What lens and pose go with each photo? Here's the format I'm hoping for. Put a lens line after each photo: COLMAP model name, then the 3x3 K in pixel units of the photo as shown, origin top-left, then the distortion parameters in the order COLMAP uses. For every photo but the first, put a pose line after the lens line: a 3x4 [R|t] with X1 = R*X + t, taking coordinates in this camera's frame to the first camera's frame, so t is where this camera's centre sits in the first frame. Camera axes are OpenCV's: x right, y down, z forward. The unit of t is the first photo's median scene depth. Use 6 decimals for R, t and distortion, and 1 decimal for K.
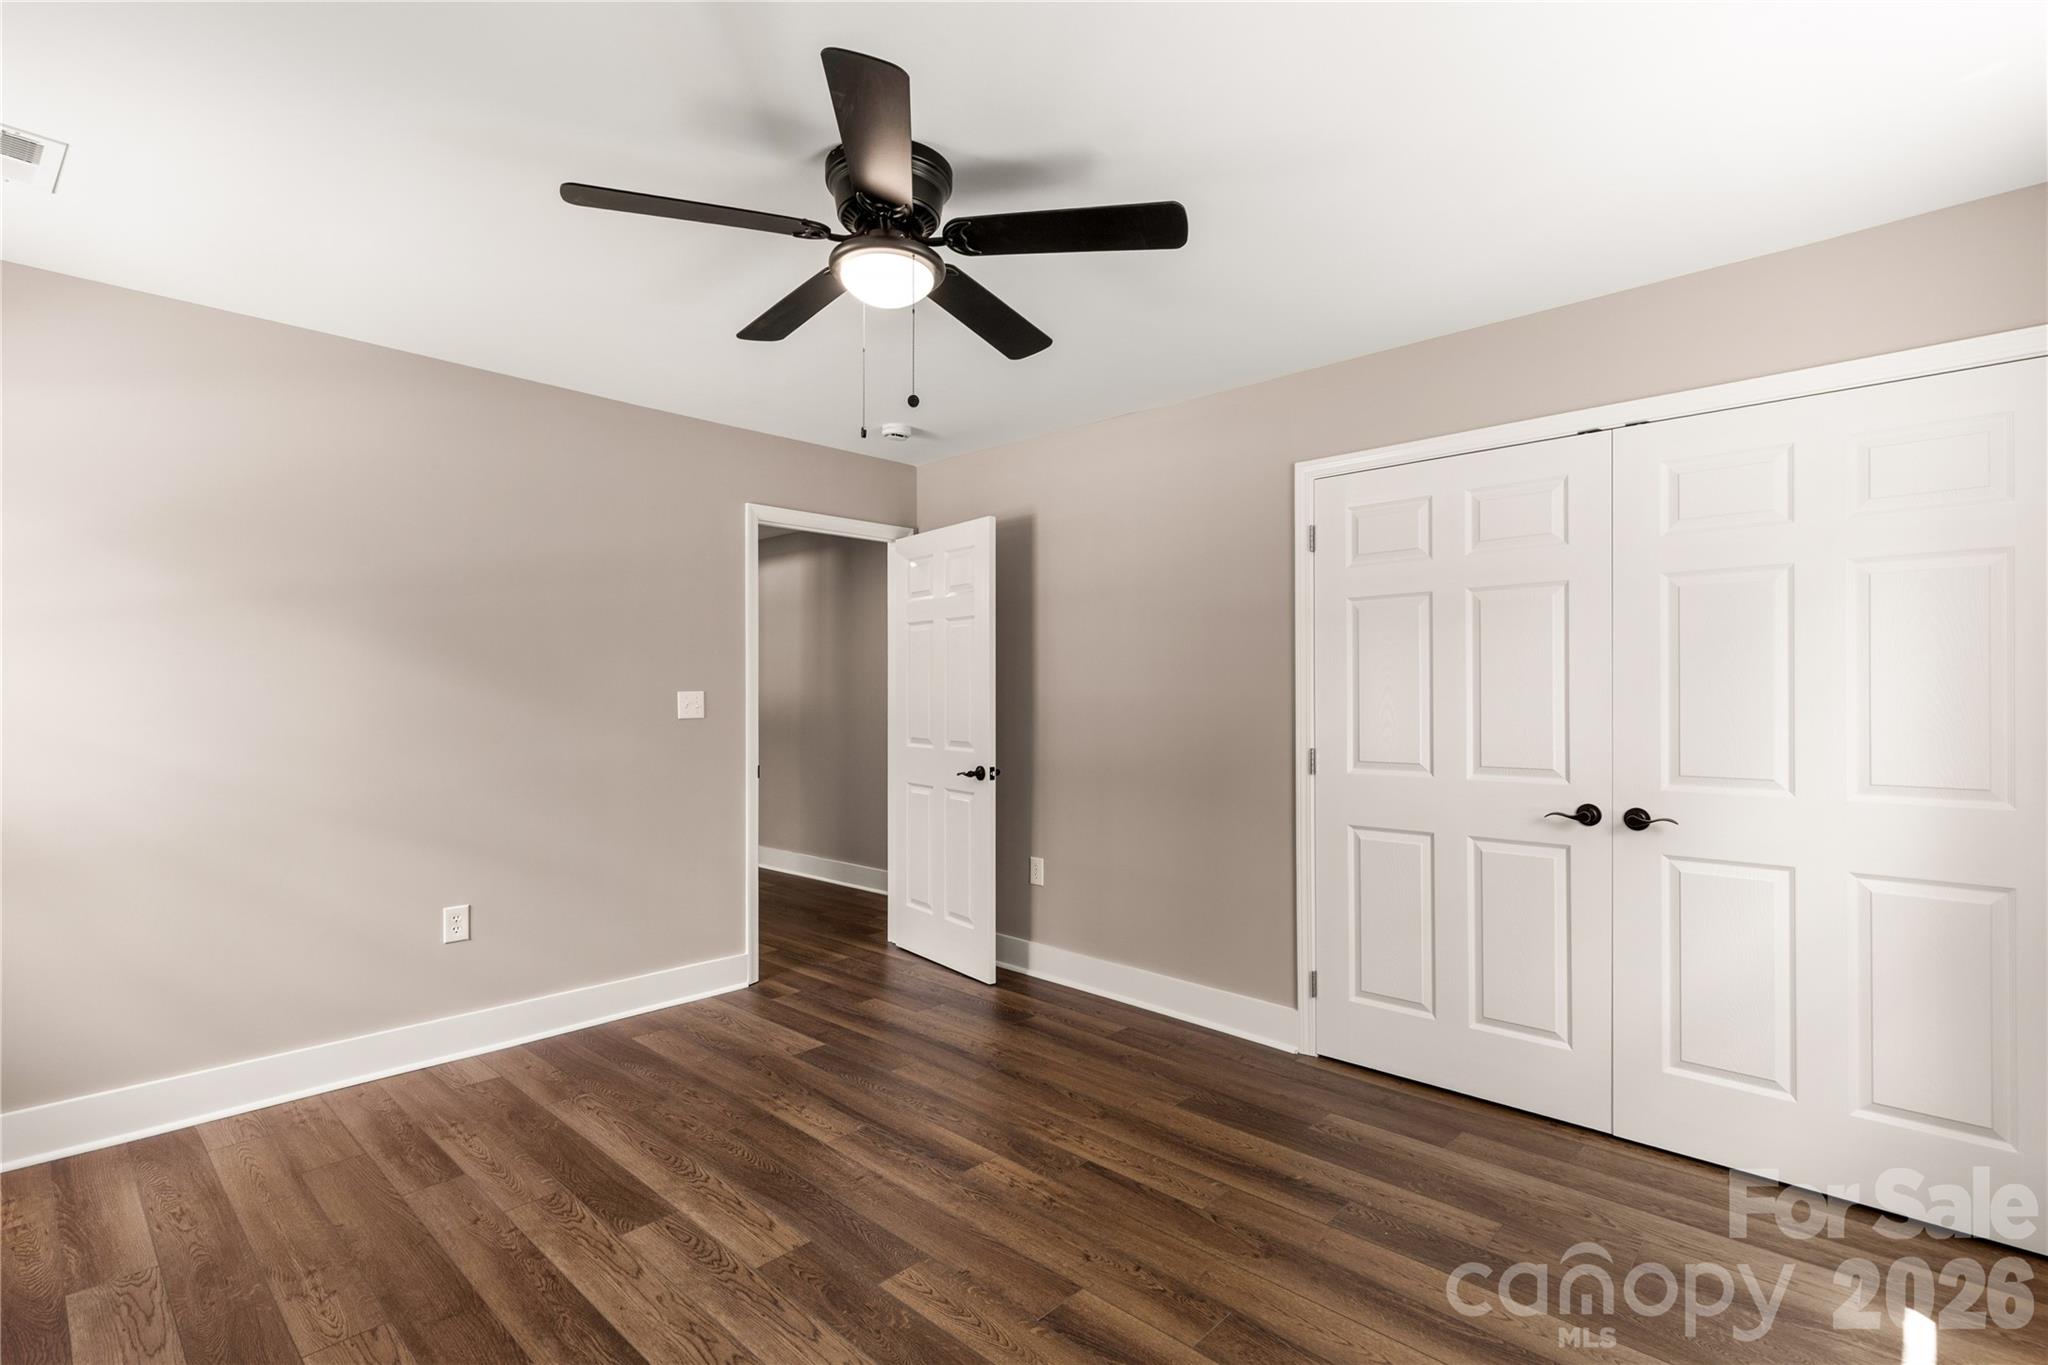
lens RADIAL K [[921.4, 0, 1022.9], [0, 921.4, 690.9], [0, 0, 1]] dist [0.001899, 0.000269]
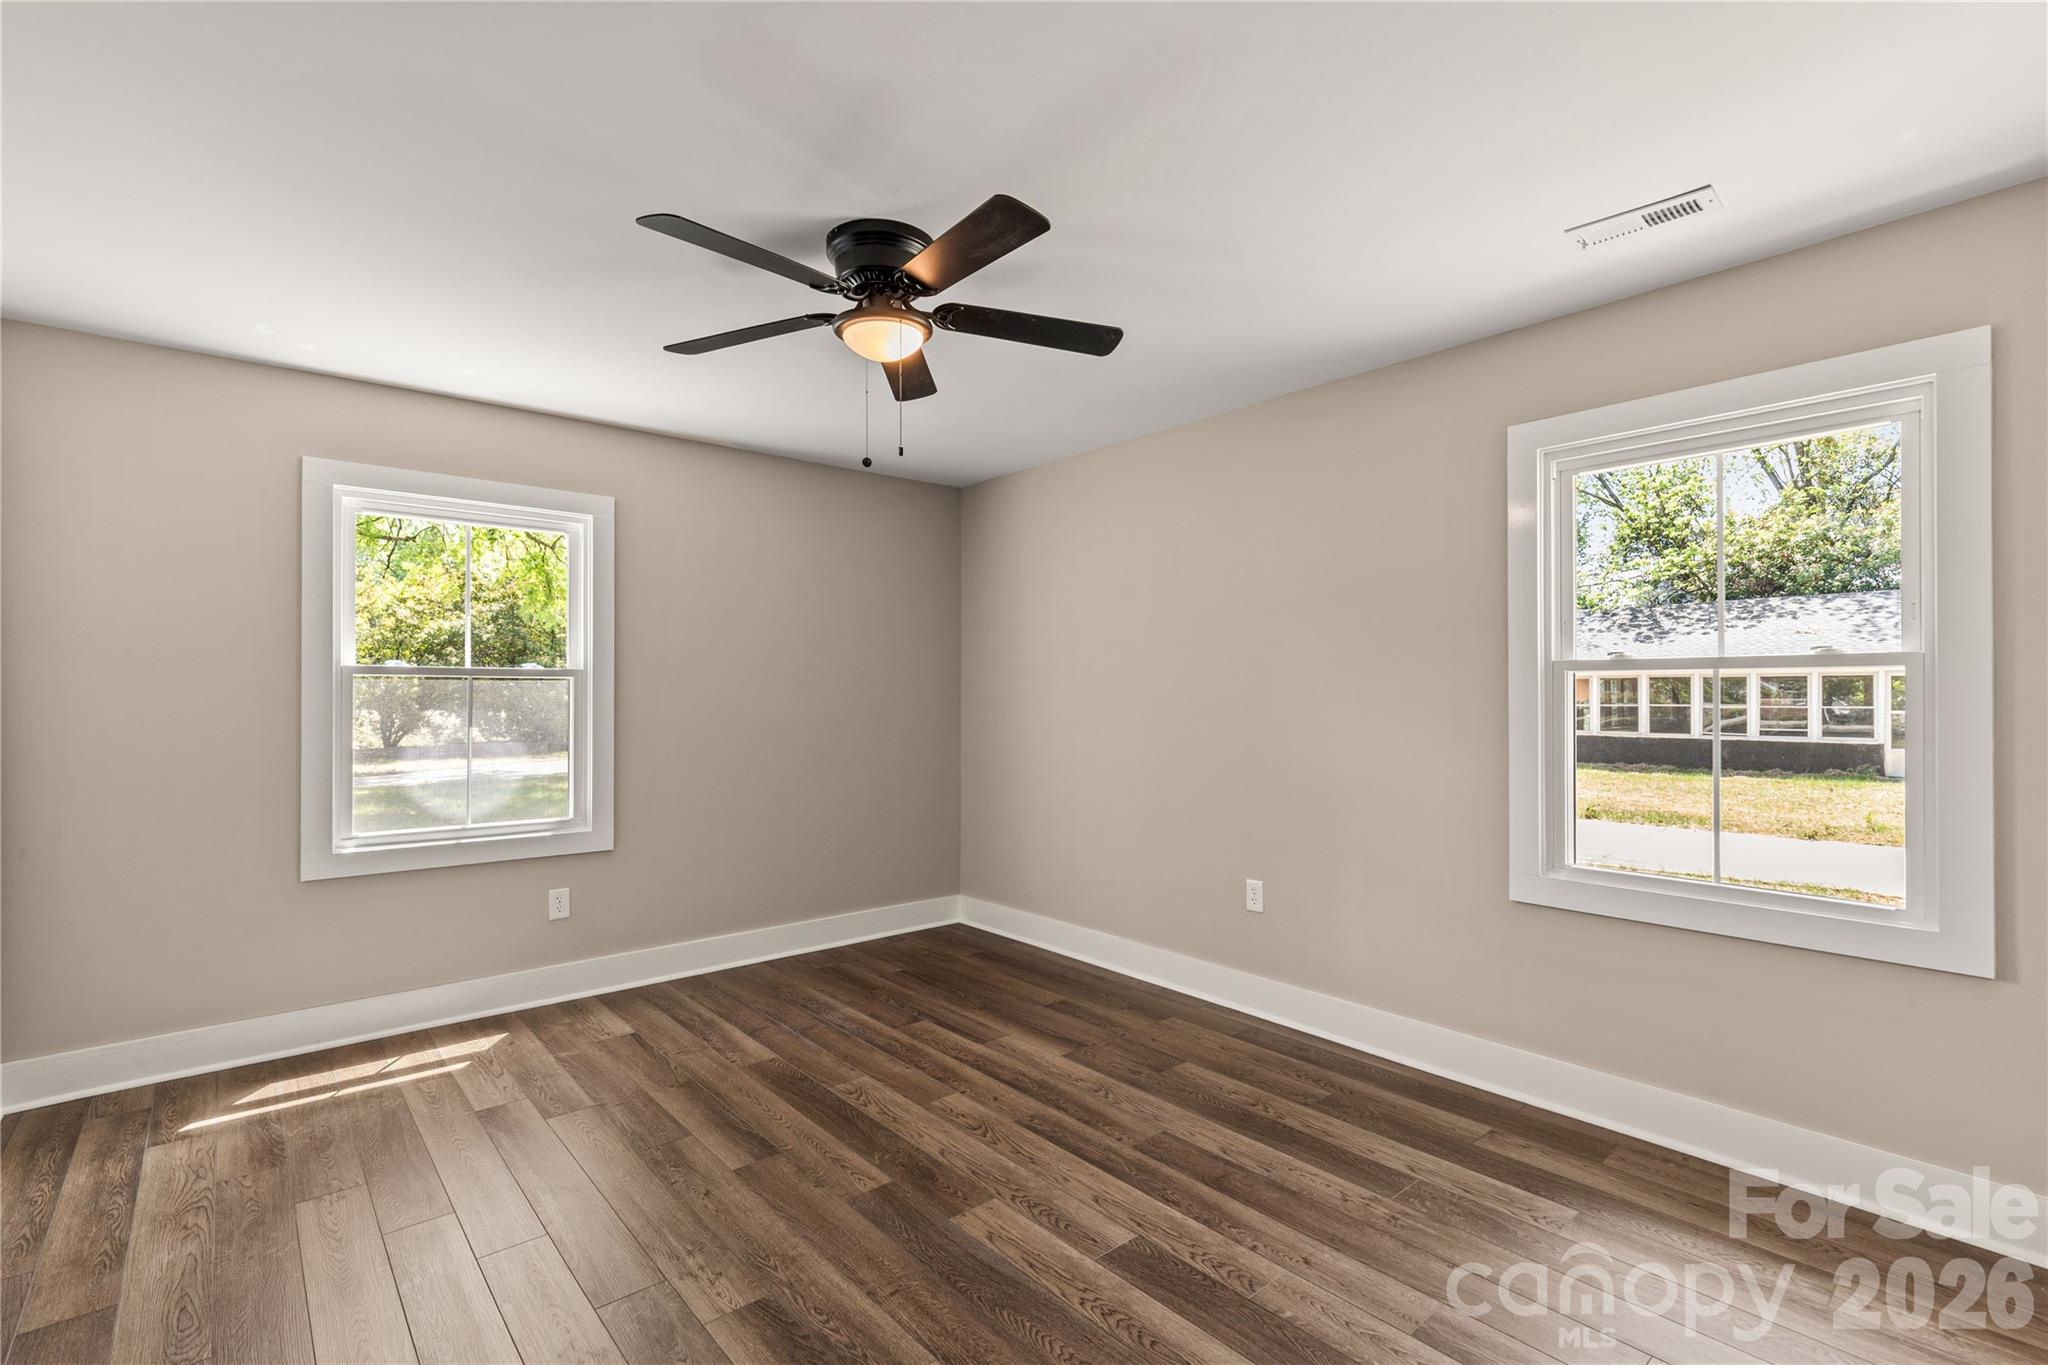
lens RADIAL K [[921.4, 0, 1022.9], [0, 921.4, 690.9], [0, 0, 1]] dist [0.001899, 0.000269]
pose [[-0.993397, 0.002192, 0.114706, -0.435870], [0.000747, 0.999920, -0.012642, 0.014246], [-0.114725, -0.012473, -0.993319, 2.044758]]
